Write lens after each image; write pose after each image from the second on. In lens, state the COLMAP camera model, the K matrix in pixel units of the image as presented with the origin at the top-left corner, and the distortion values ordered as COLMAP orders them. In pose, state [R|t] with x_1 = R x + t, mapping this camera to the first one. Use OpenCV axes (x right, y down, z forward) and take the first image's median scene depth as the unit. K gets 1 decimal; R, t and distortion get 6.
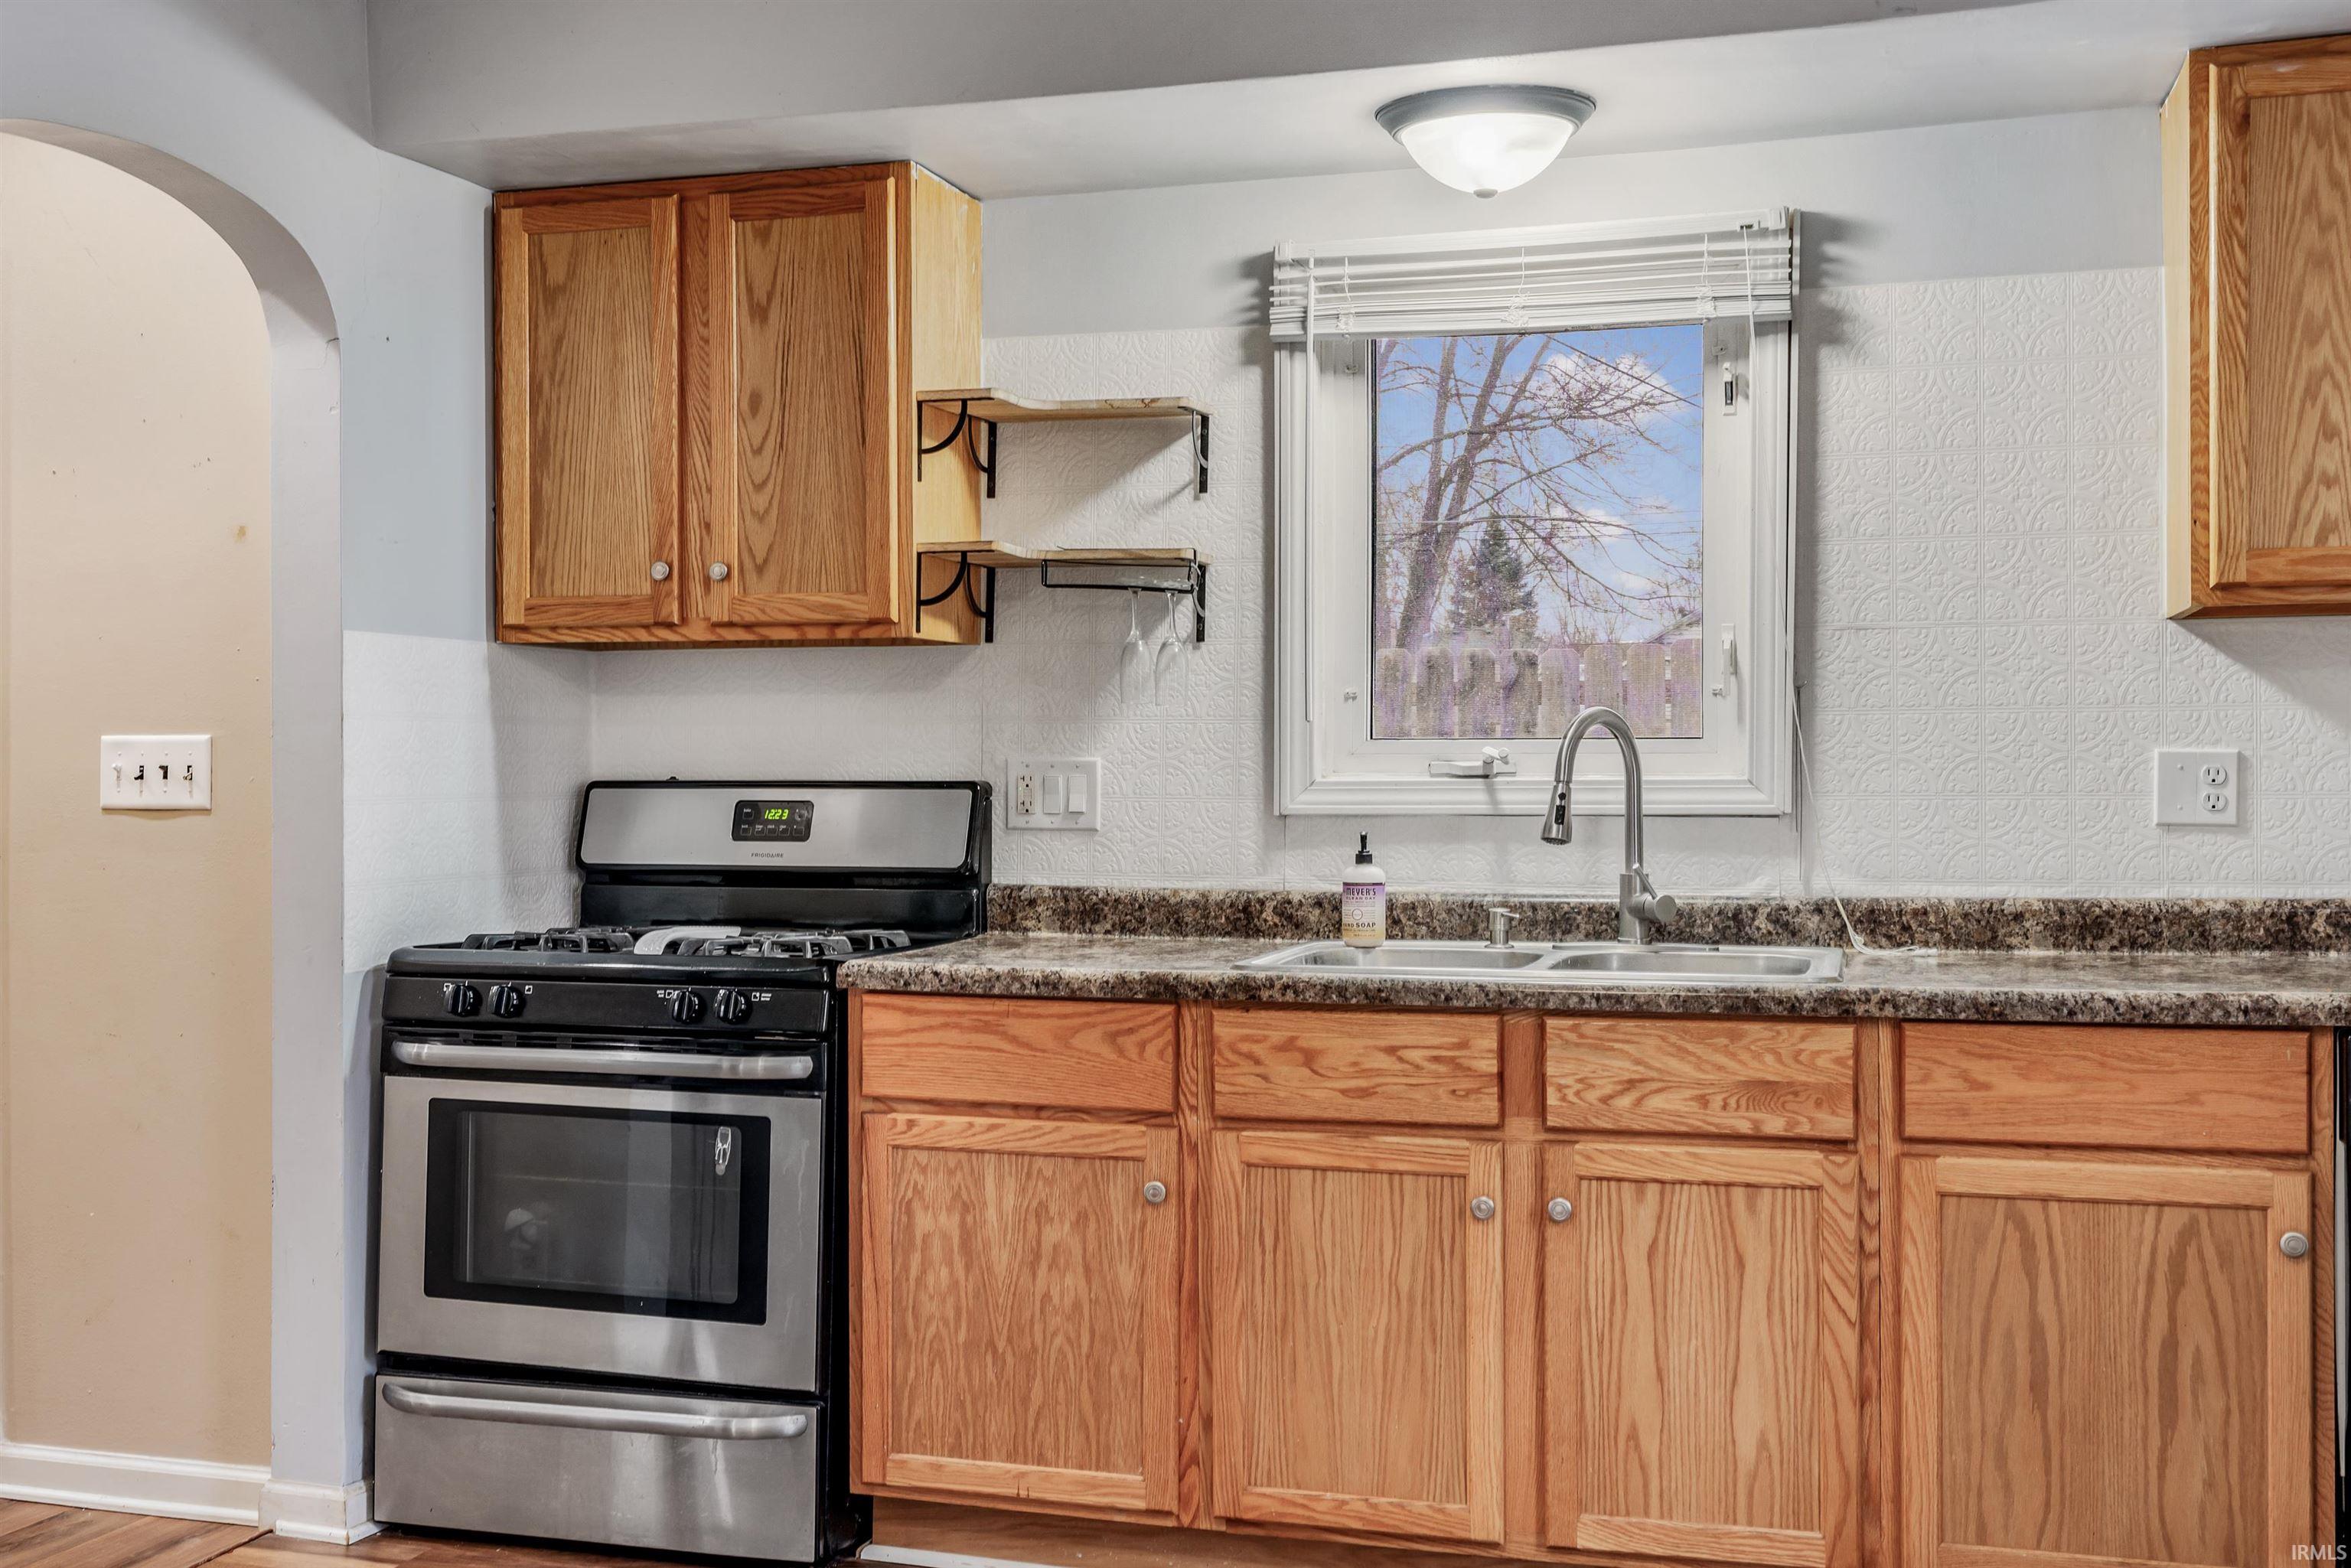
lens RADIAL K [[2361.5, 0, 1192.5], [0, 2361.5, 773.7], [0, 0, 1]] dist [0.002483, 0.000000]
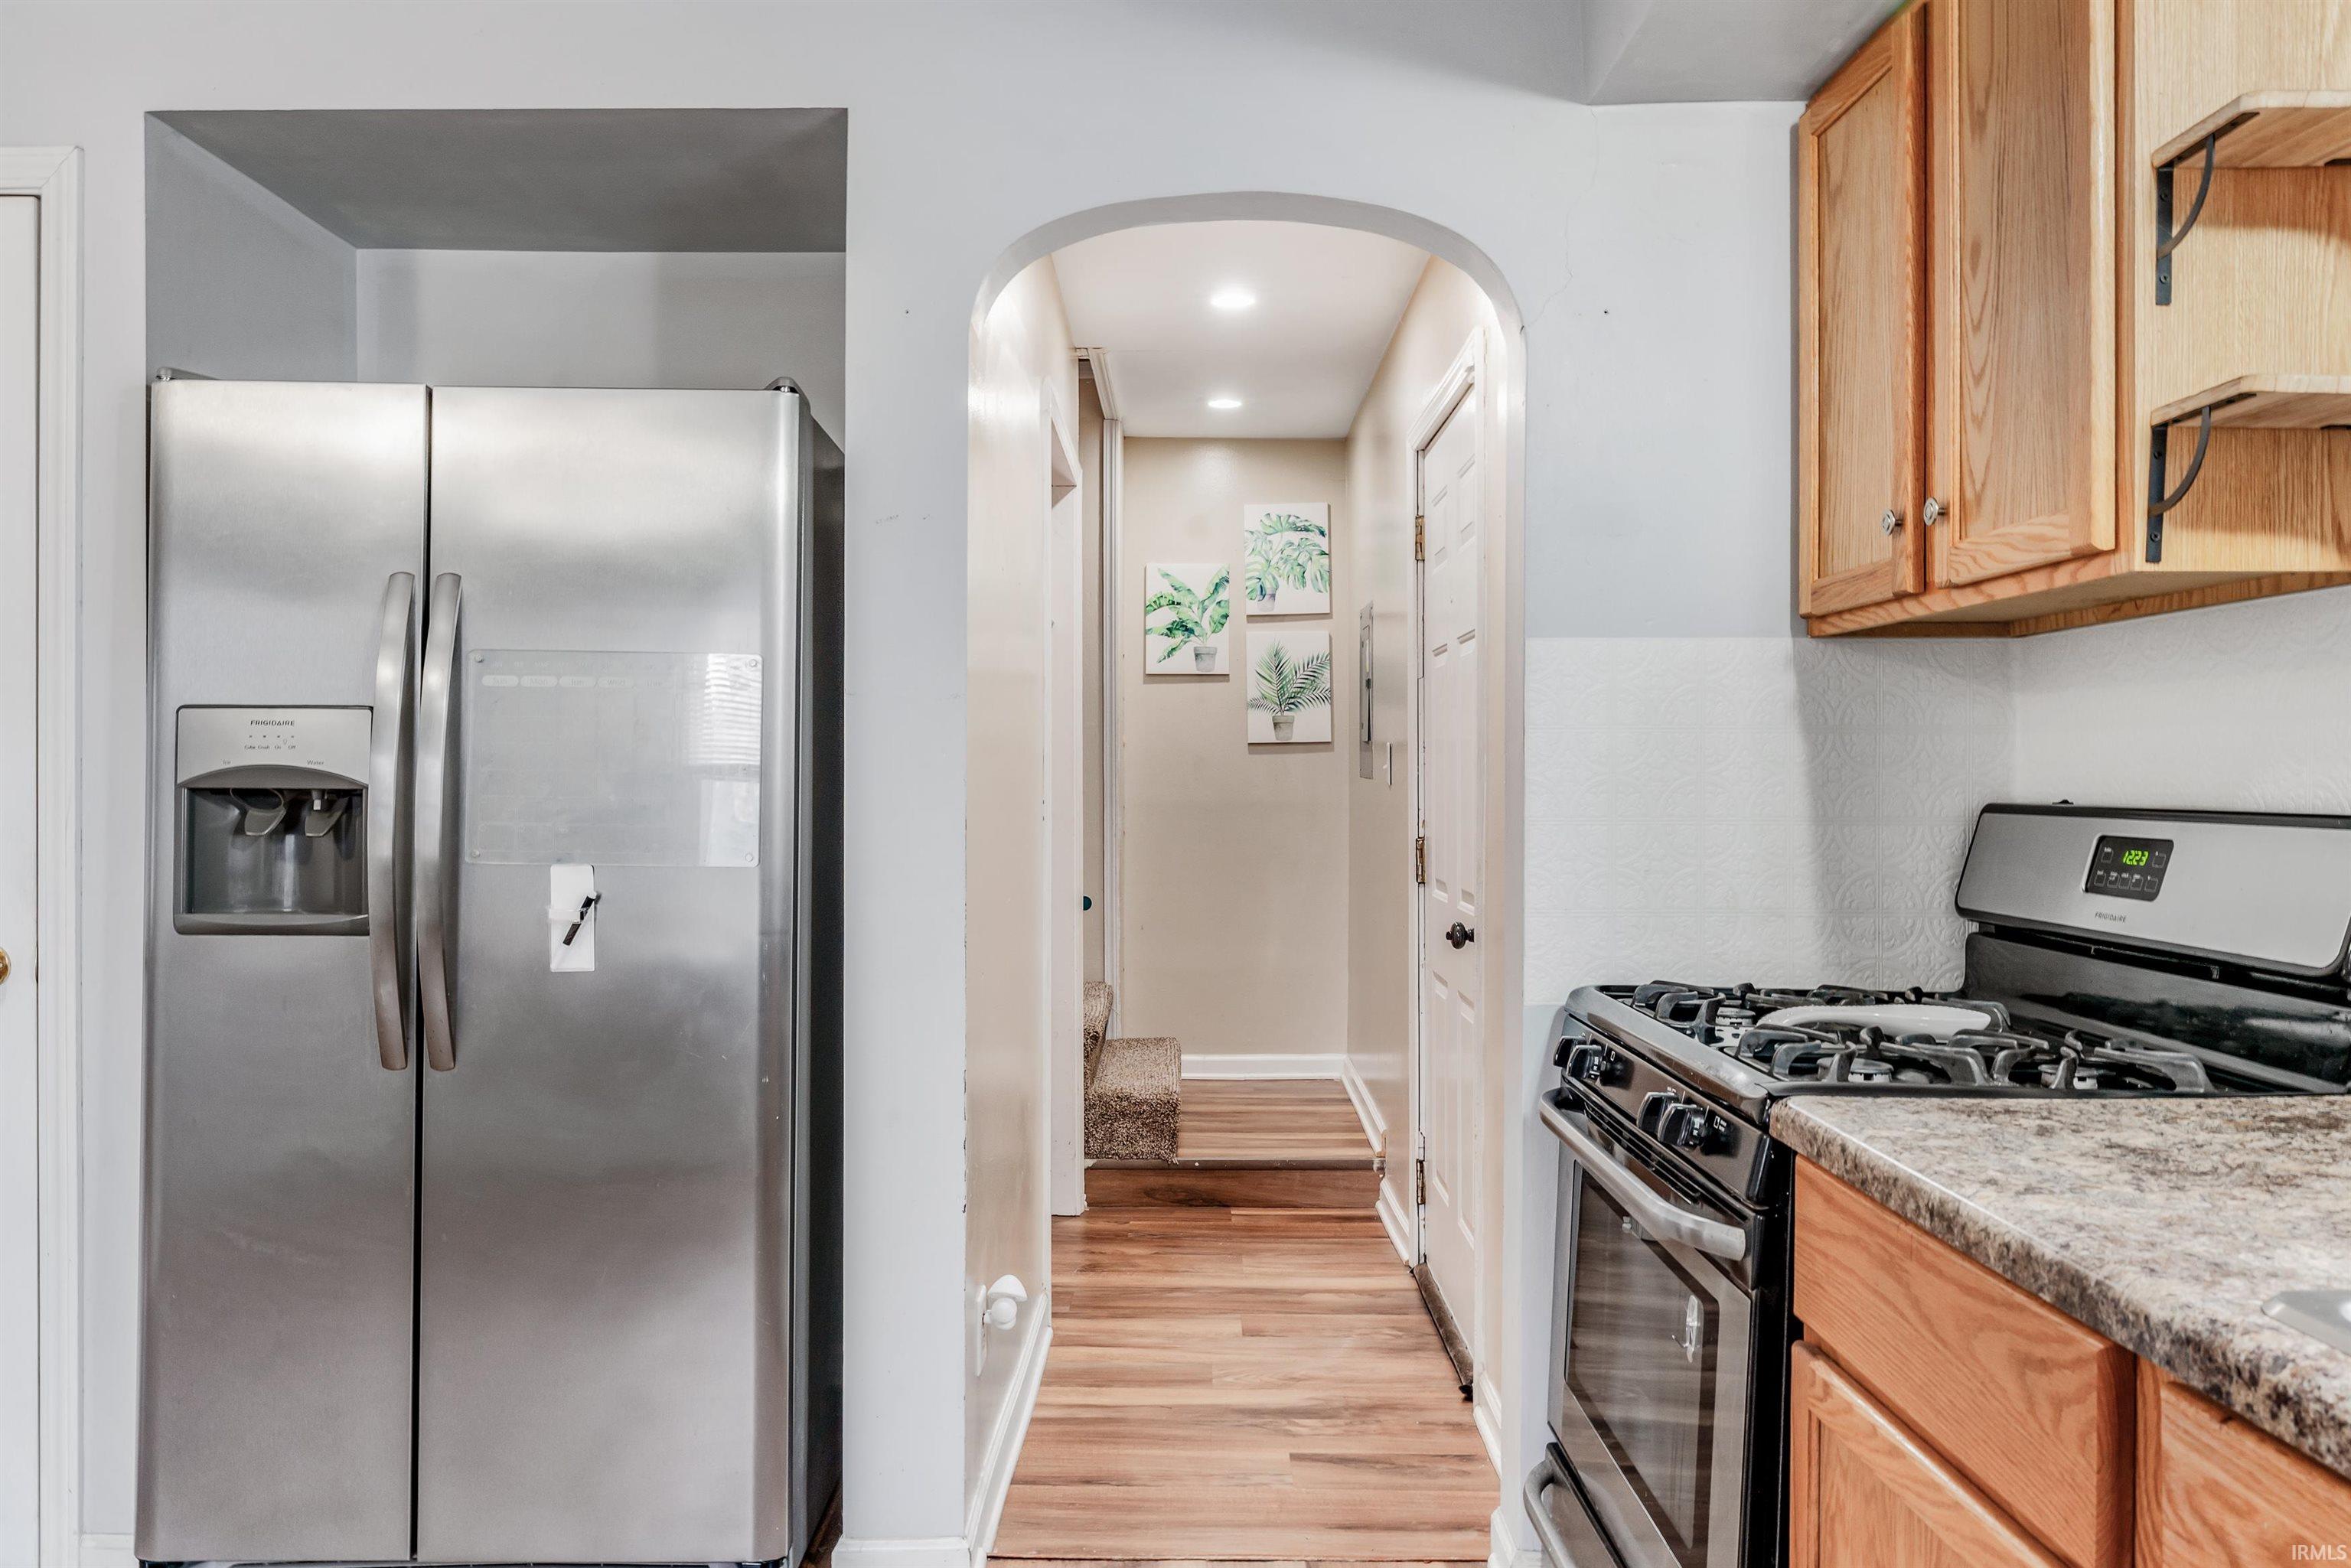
lens RADIAL K [[1602.7, 0, 1178.3], [0, 1602.7, 784.8], [0, 0, 1]] dist [-0.003324, 0.008039]
pose [[0.288527, 0.008249, -0.957436, 0.207456], [-0.005321, 0.999961, 0.007012, -0.006124], [0.957457, 0.003072, 0.288560, 0.685349]]
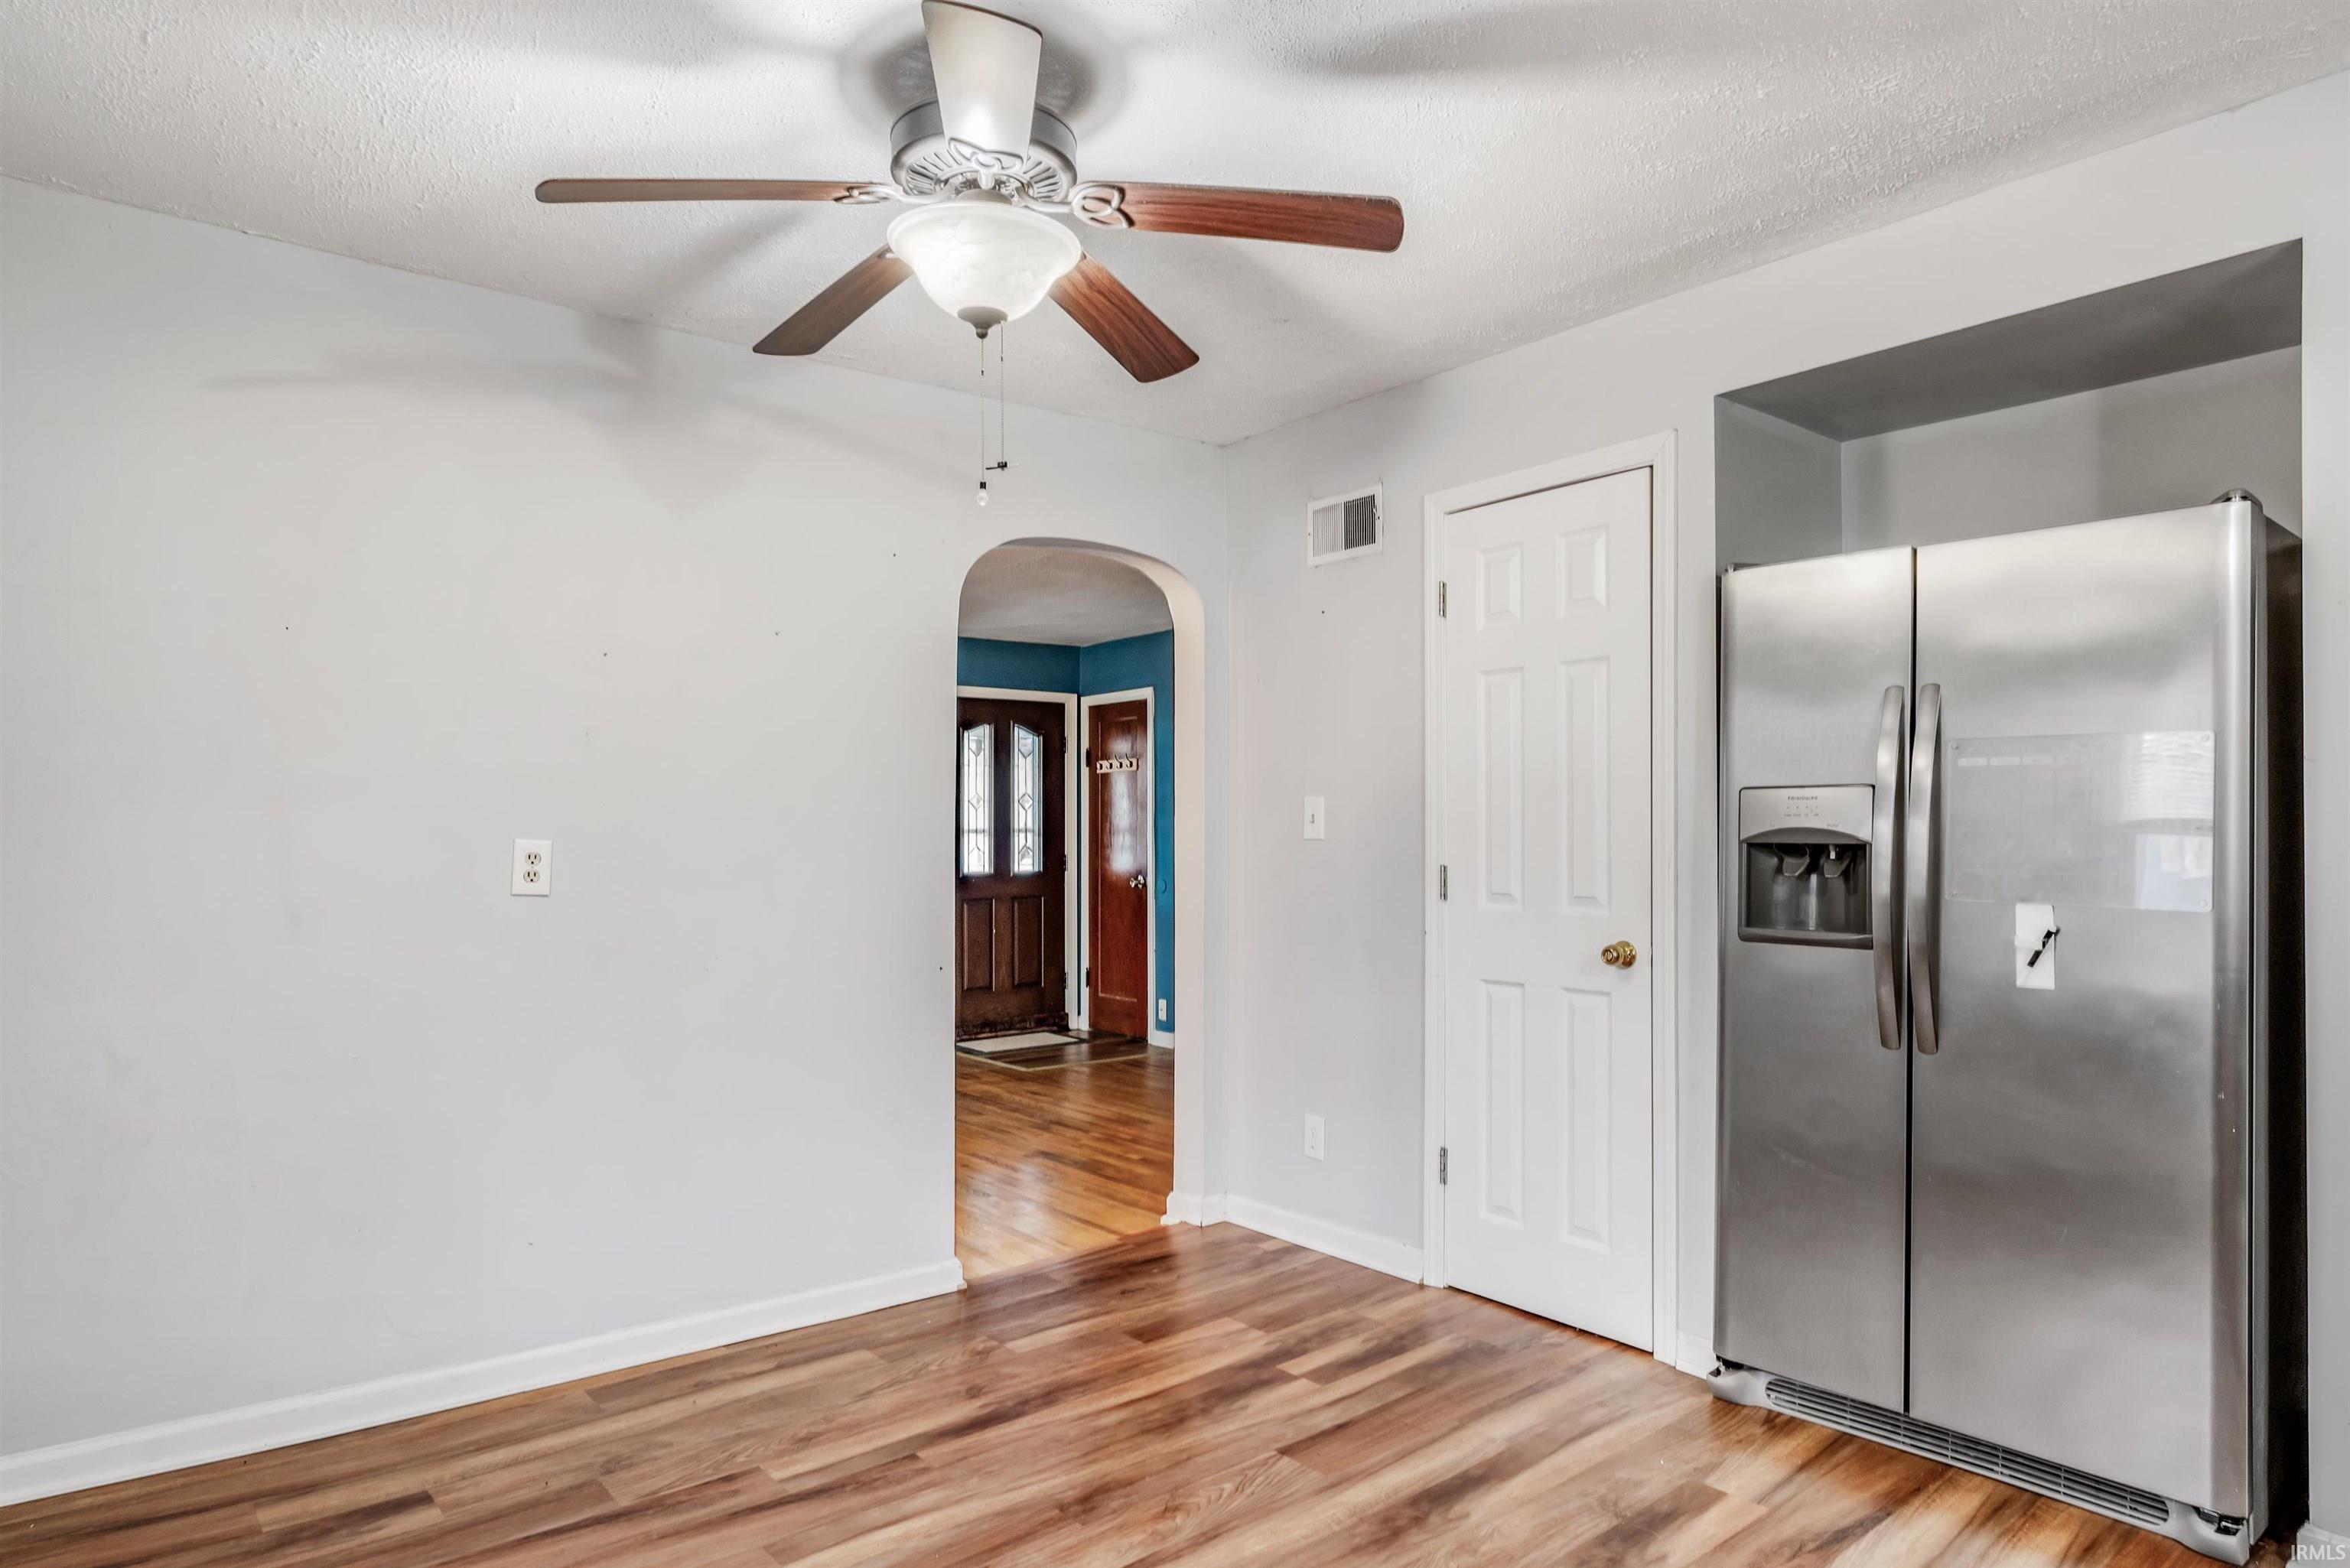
lens RADIAL K [[1384.5, 0, 1160.6], [0, 1384.5, 819.8], [0, 0, 1]] dist [-0.007674, 0.003411]
pose [[-0.569595, -0.008506, -0.821882, 0.348822], [-0.002149, 0.999958, -0.008860, -0.004012], [0.821923, -0.003281, -0.569589, 0.673569]]
